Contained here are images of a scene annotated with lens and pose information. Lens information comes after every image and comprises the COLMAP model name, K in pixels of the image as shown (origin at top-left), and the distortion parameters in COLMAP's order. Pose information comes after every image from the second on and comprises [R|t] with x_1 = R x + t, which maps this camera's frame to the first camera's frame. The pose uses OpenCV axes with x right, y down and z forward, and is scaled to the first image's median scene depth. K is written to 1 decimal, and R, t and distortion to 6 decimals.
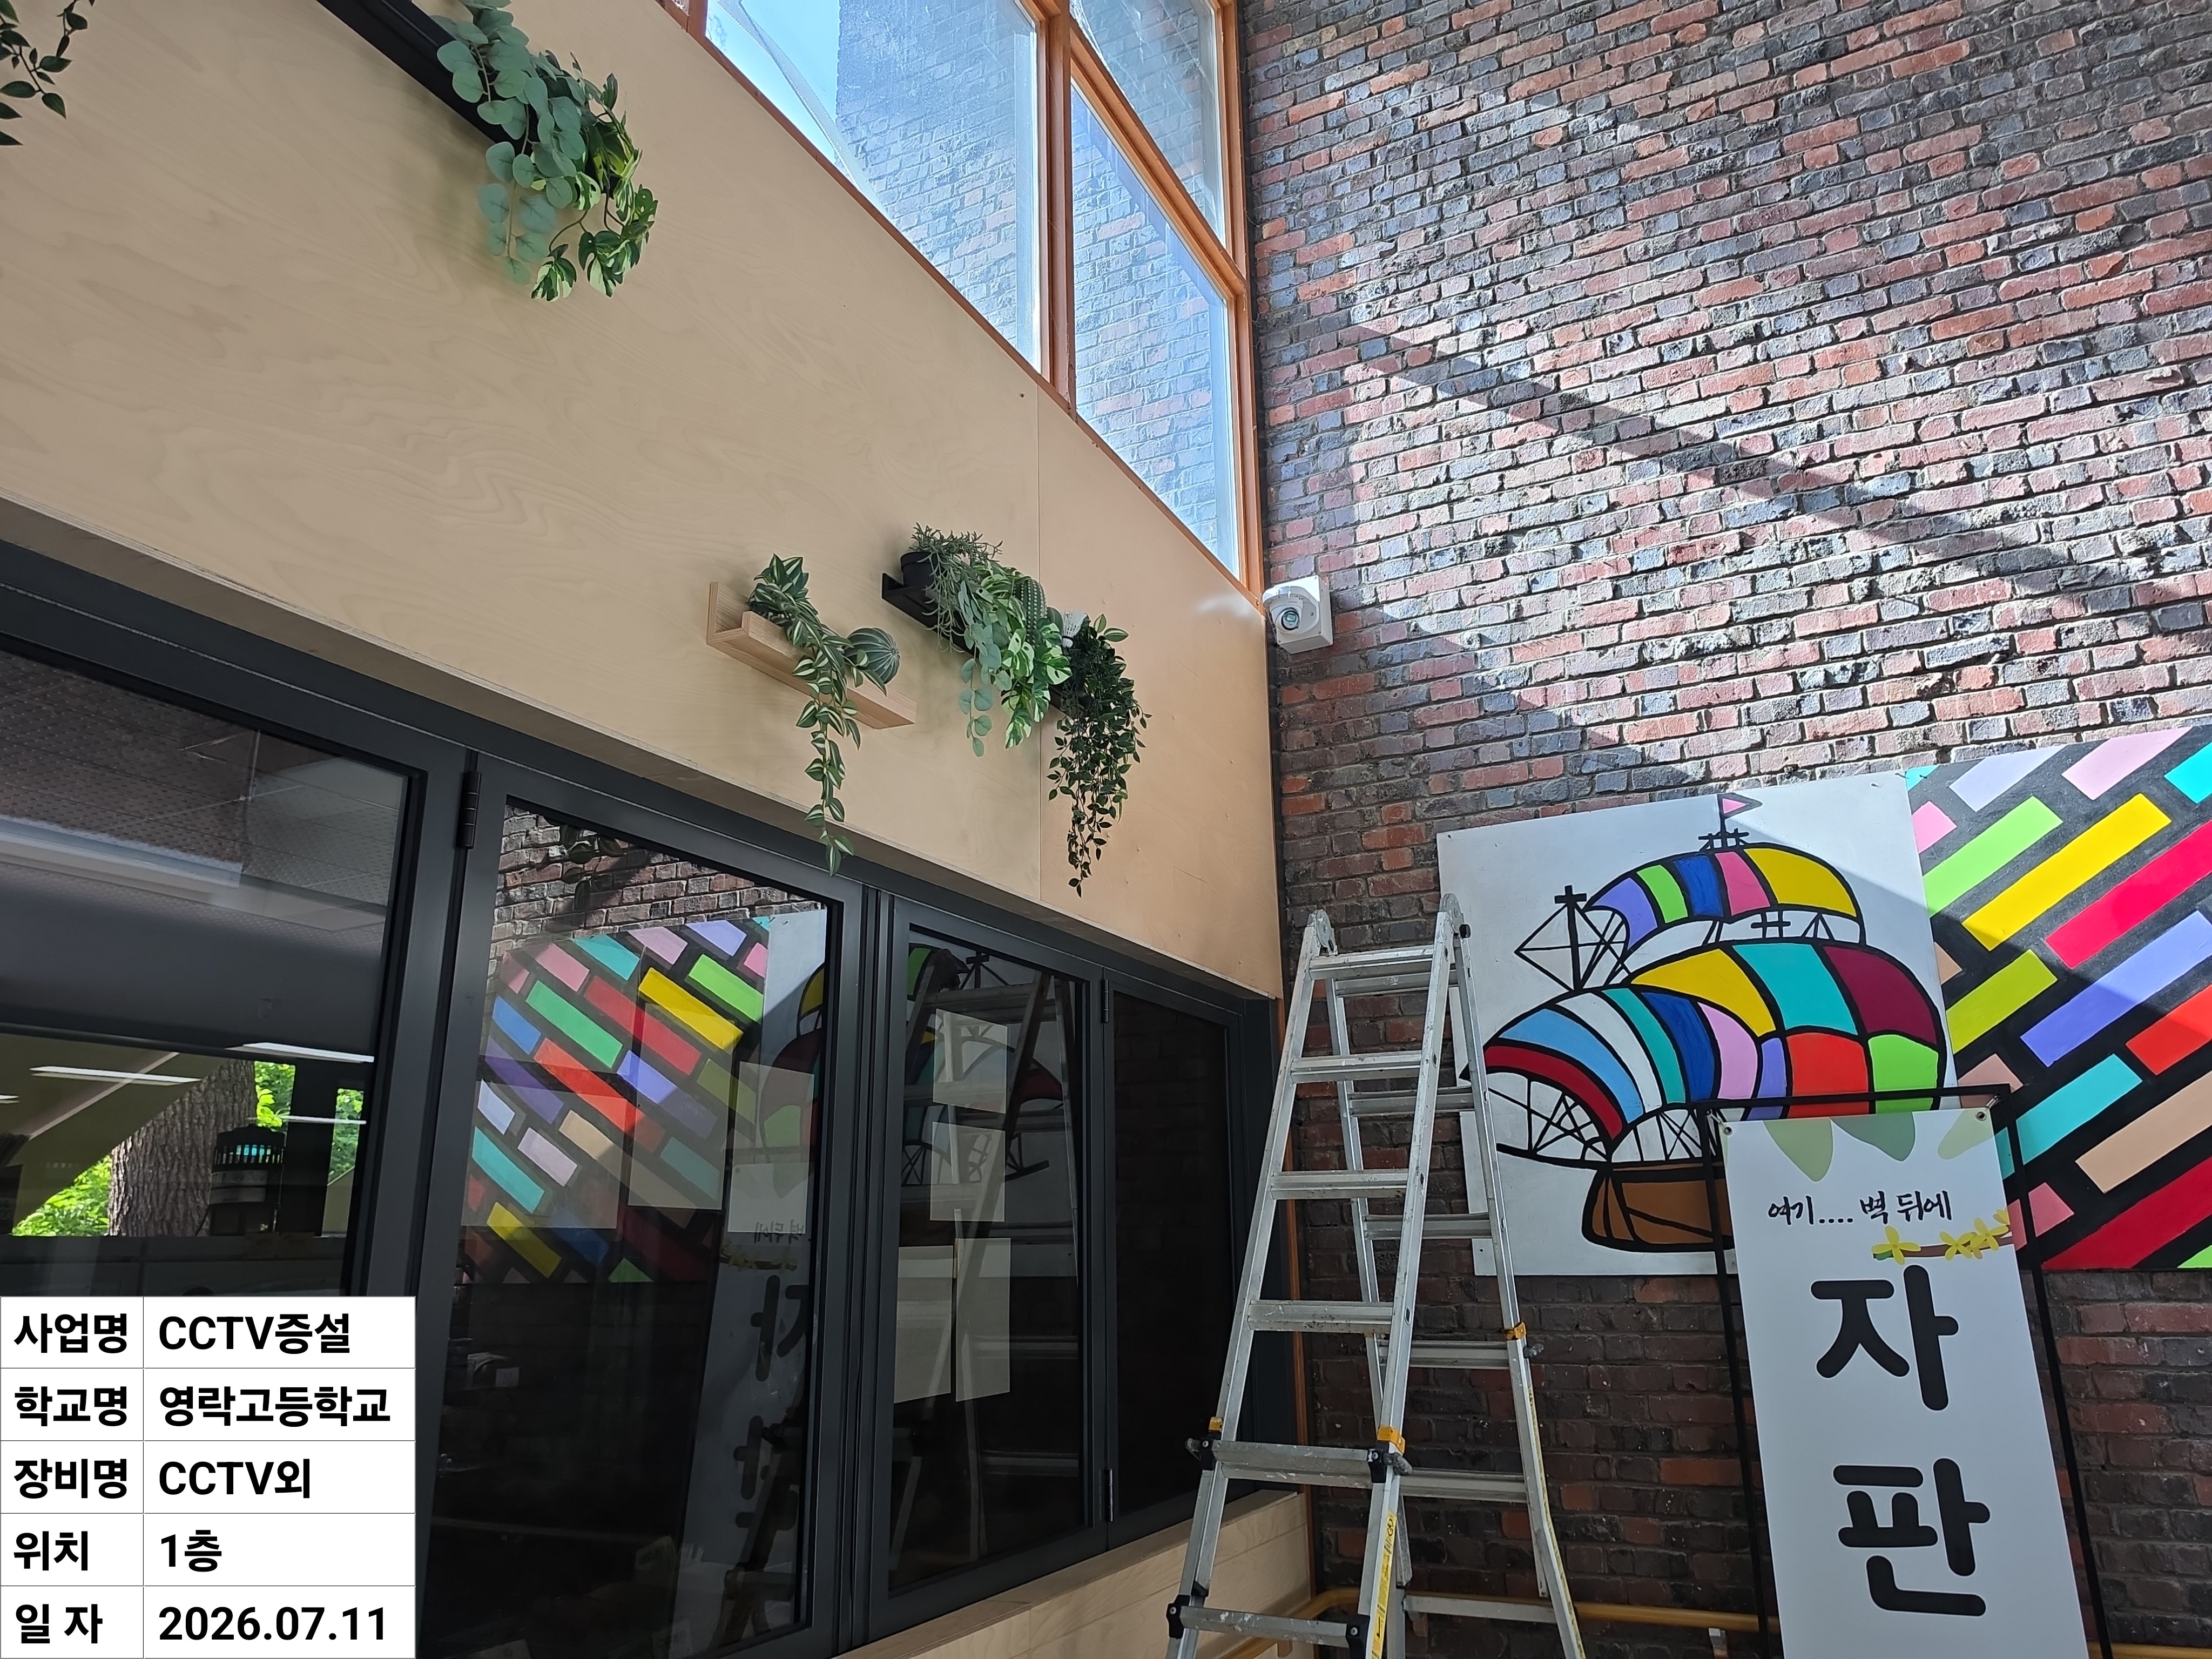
lens RADIAL K [[1457.6, 0, 1103.8], [0, 1457.6, 828.6], [0, 0, 1]] dist [0.053451, 0.000829]
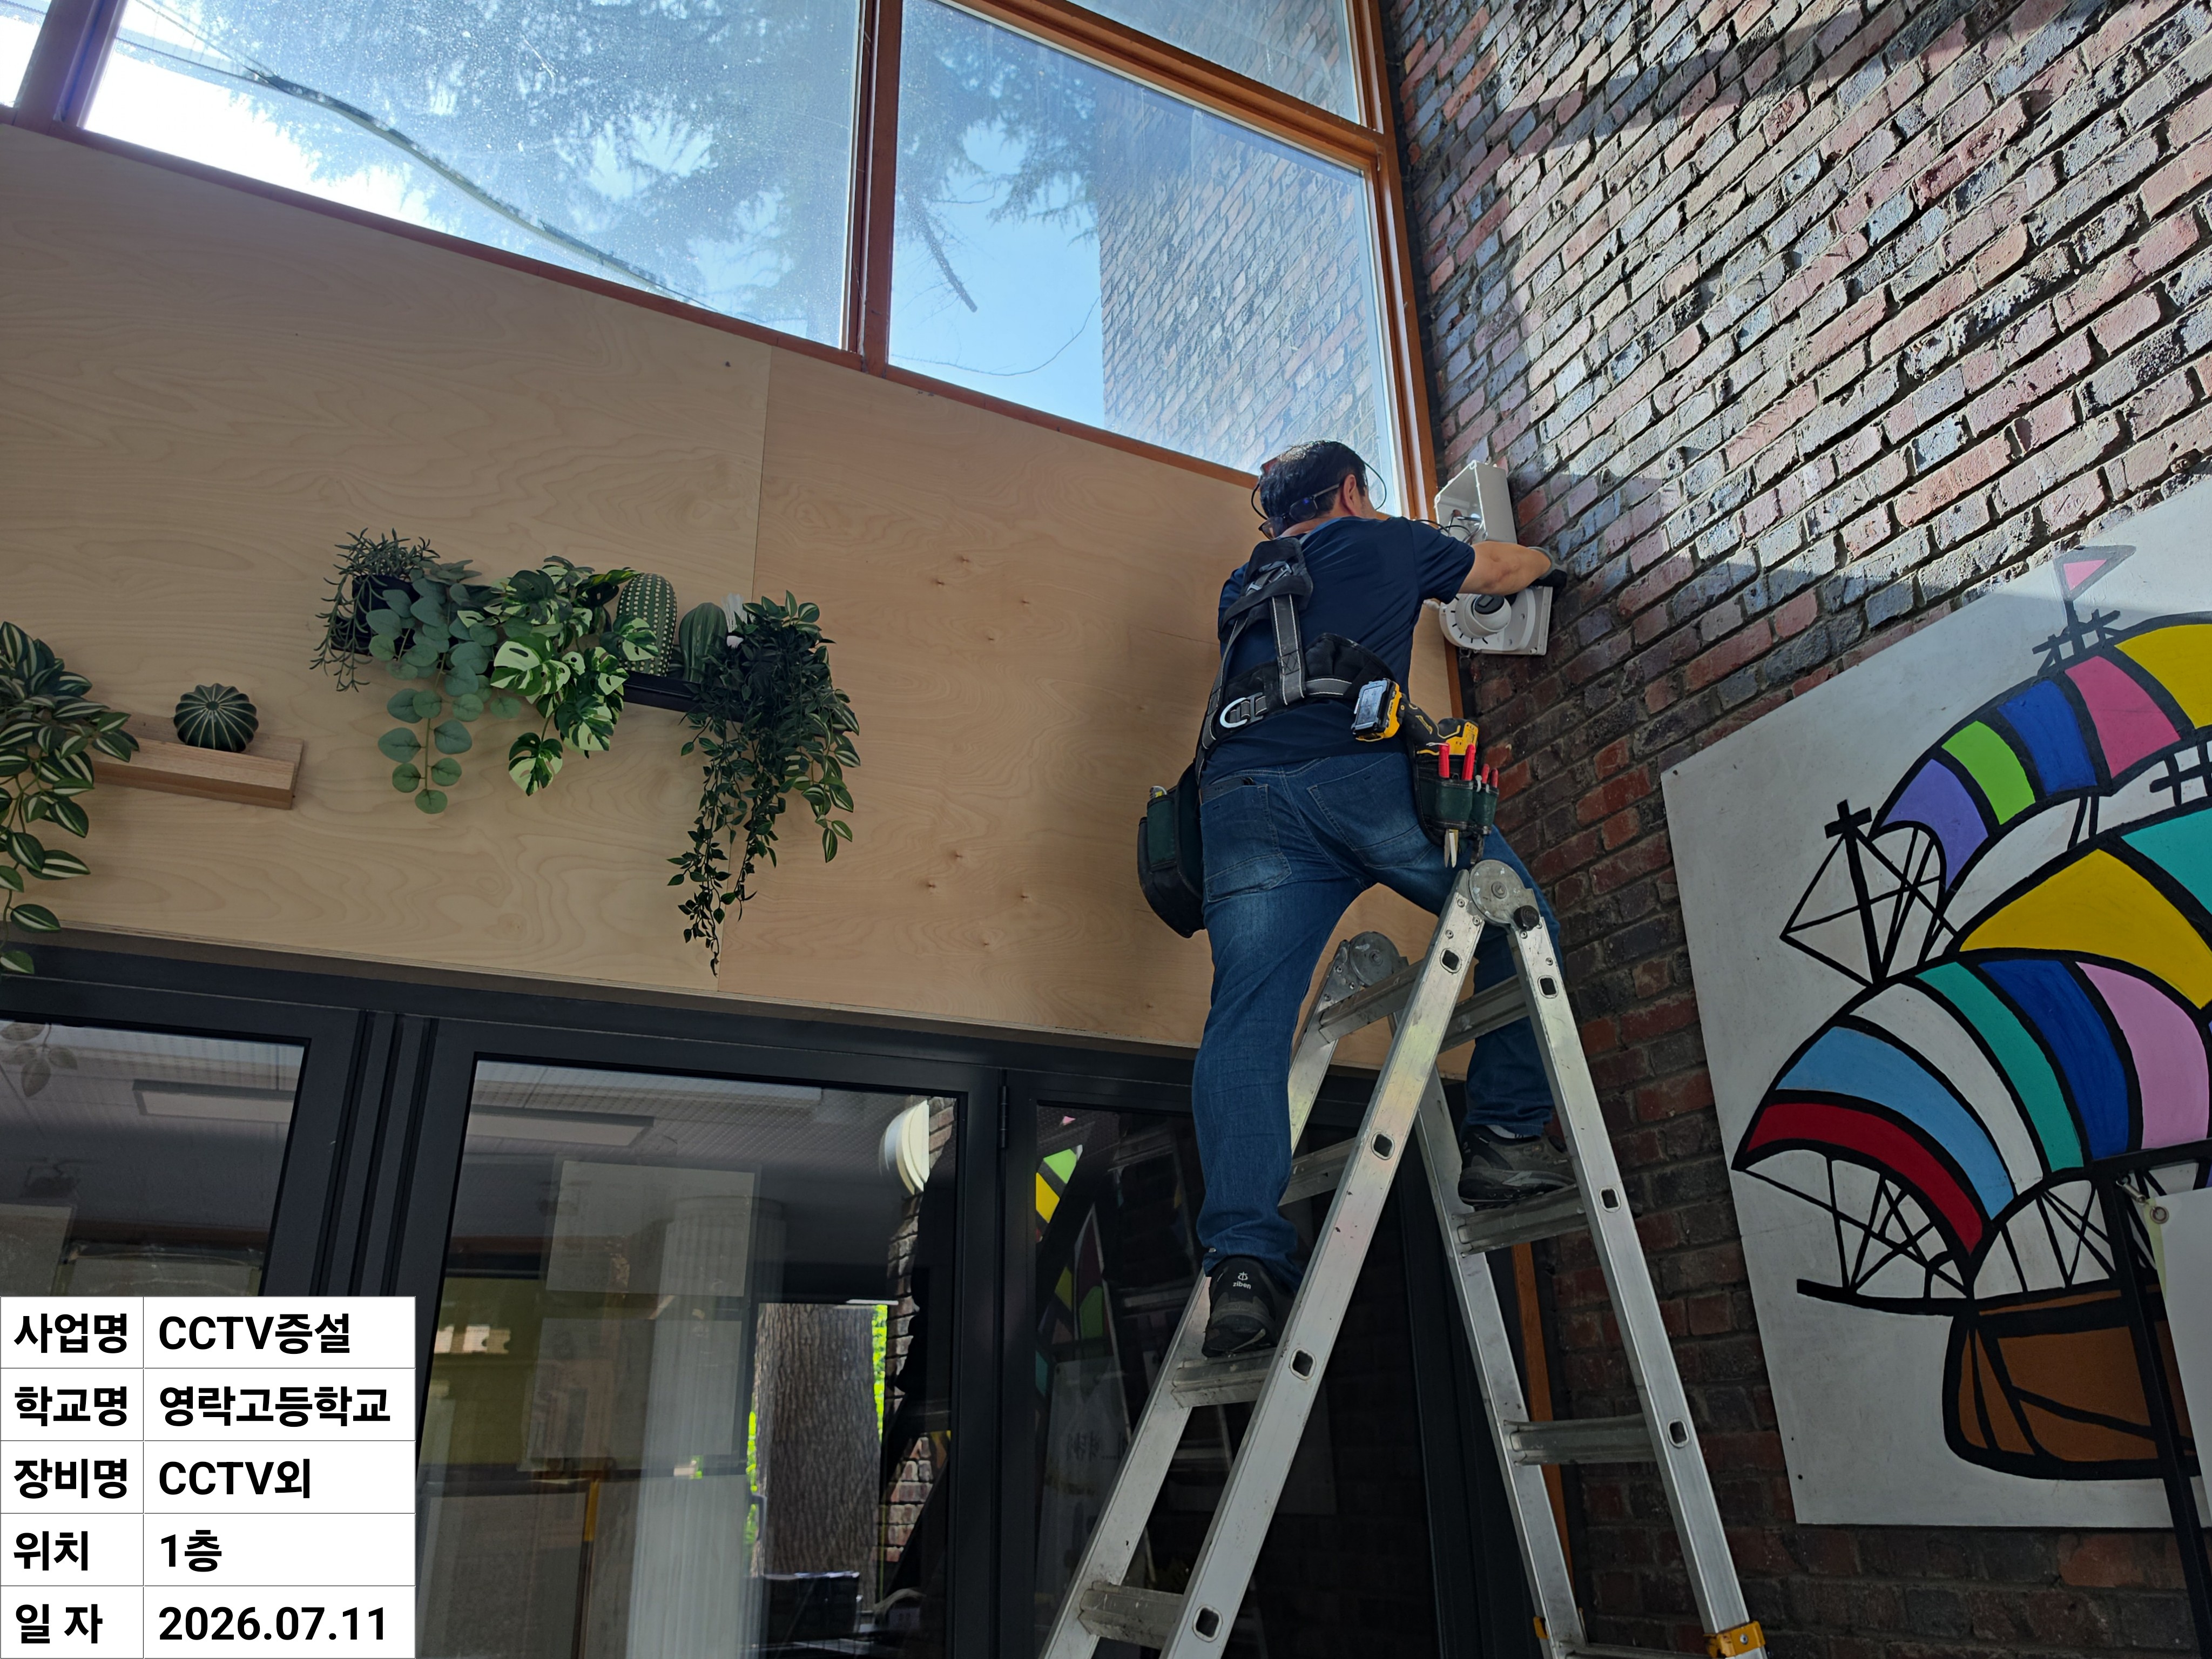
lens RADIAL K [[1535.4, 0, 1109.1], [0, 1535.4, 831.2], [0, 0, 1]] dist [-0.002070, 0.002036]
pose [[0.797089, -0.233252, -0.556994, 0.420332], [0.168170, 0.971641, -0.166233, 0.100874], [0.579972, 0.038834, 0.813710, 0.361931]]
